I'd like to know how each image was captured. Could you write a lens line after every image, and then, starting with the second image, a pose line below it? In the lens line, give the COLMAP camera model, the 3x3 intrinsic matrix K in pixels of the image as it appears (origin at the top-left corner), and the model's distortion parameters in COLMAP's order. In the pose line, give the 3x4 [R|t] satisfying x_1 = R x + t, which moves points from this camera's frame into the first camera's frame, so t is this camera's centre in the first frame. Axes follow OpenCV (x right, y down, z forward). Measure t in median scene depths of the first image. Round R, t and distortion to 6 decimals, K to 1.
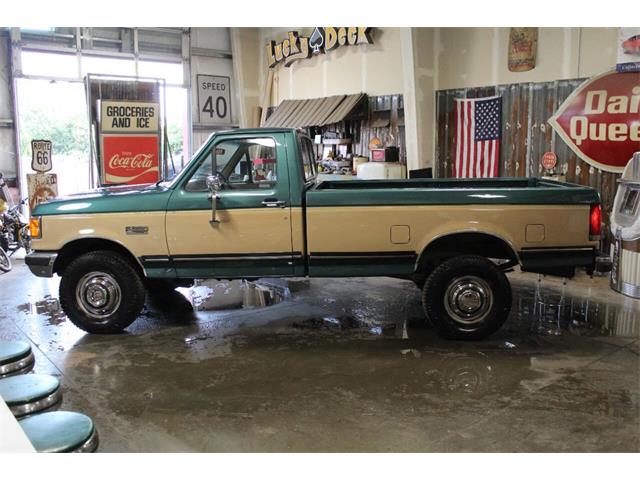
lens RADIAL K [[590.0, 0, 321.9], [0, 590.0, 235.5], [0, 0, 1]] dist [-0.013327, 0.008184]
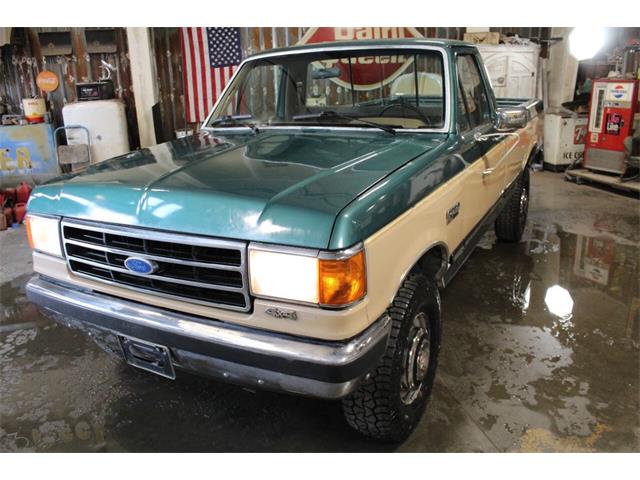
lens RADIAL K [[536.2, 0, 320.1], [0, 536.2, 219.0], [0, 0, 1]] dist [-0.056463, -0.001063]
pose [[0.431524, -0.255325, 0.865214, -0.694994], [0.172674, 0.964754, 0.198579, -0.106414], [-0.885421, 0.063708, 0.460402, 0.750123]]
